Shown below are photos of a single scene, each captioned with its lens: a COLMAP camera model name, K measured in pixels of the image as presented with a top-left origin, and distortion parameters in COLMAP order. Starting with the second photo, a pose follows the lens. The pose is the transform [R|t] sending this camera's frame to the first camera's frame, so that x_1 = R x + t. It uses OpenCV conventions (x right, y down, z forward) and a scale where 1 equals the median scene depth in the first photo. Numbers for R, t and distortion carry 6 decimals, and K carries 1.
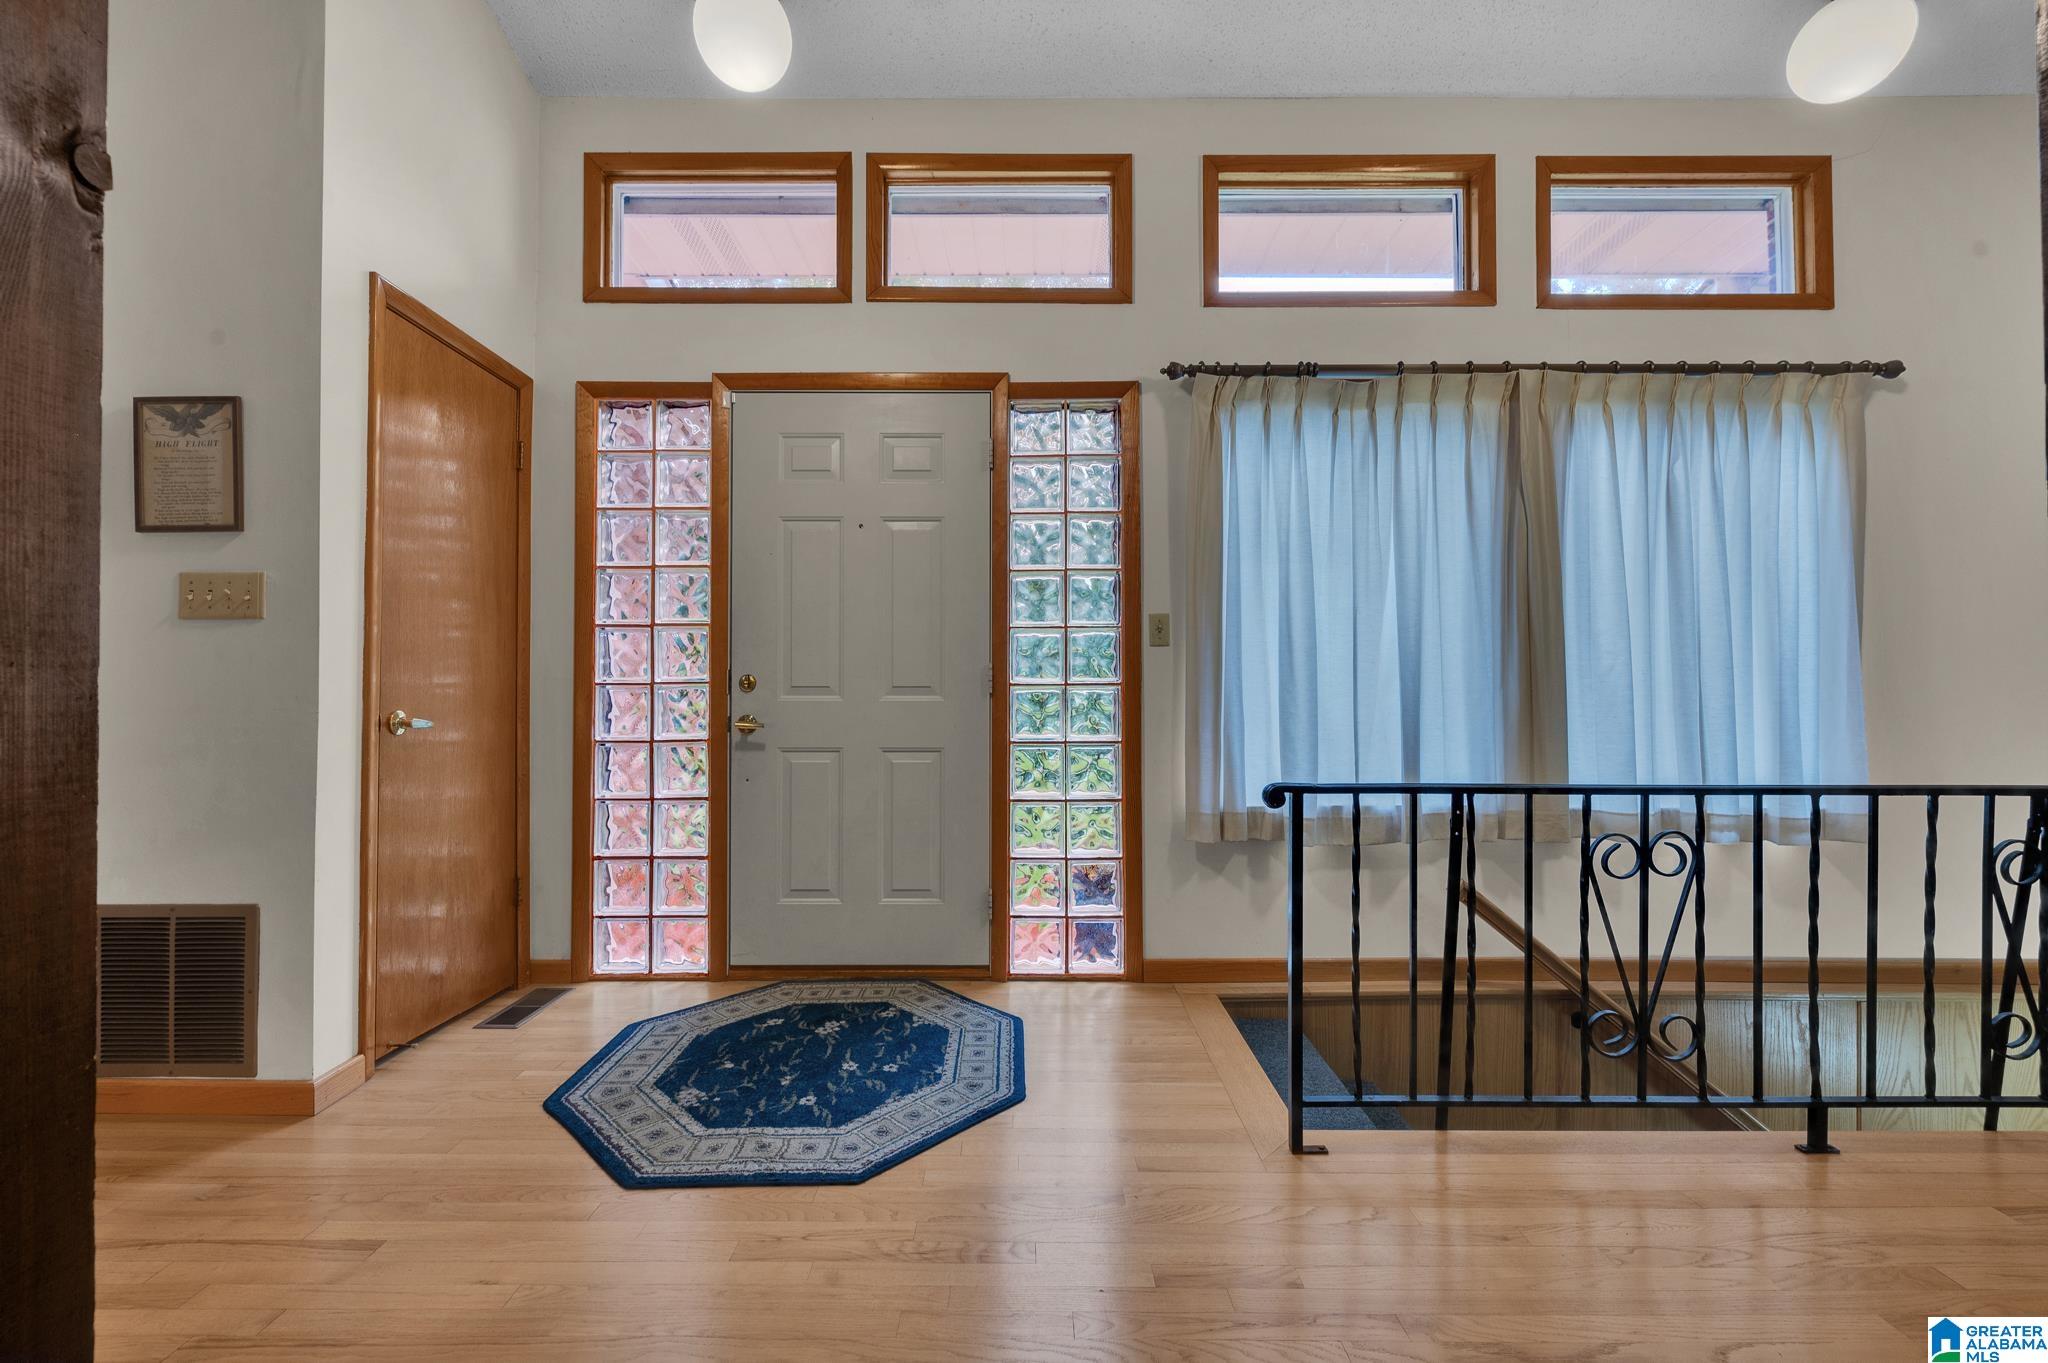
lens RADIAL K [[820.4, 0, 1023.5], [0, 820.4, 675.1], [0, 0, 1]] dist [-0.000291, -0.000030]
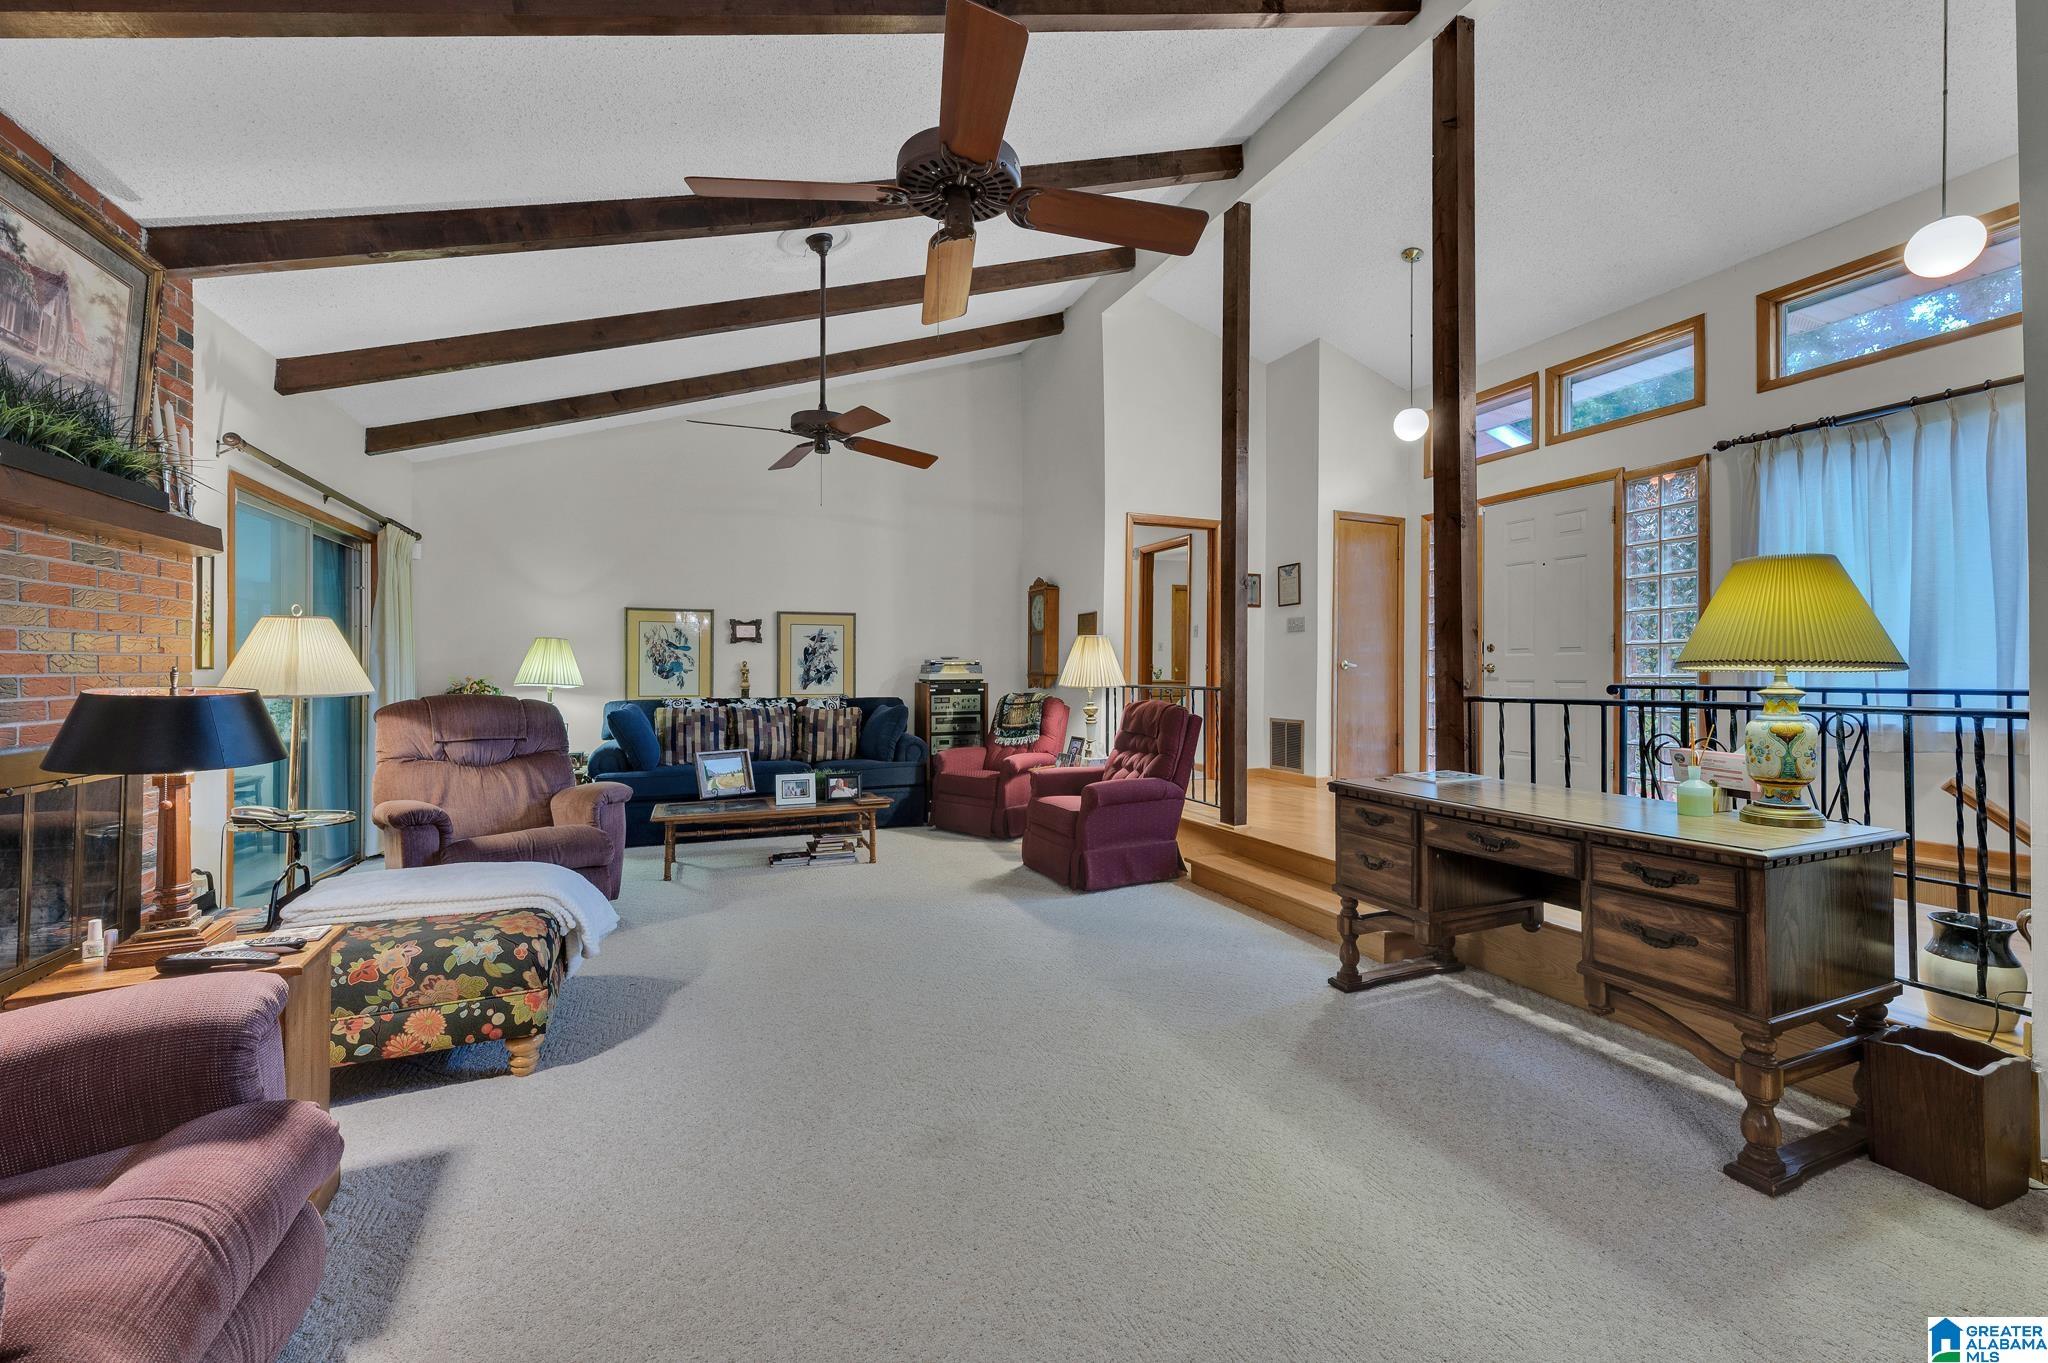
lens RADIAL K [[820.4, 0, 1023.5], [0, 820.4, 675.1], [0, 0, 1]] dist [-0.000291, -0.000030]
pose [[0.389856, -0.006558, -0.920853, 1.122745], [0.003595, 0.999978, -0.005600, 0.081738], [0.920869, -0.001128, 0.389871, -0.885739]]
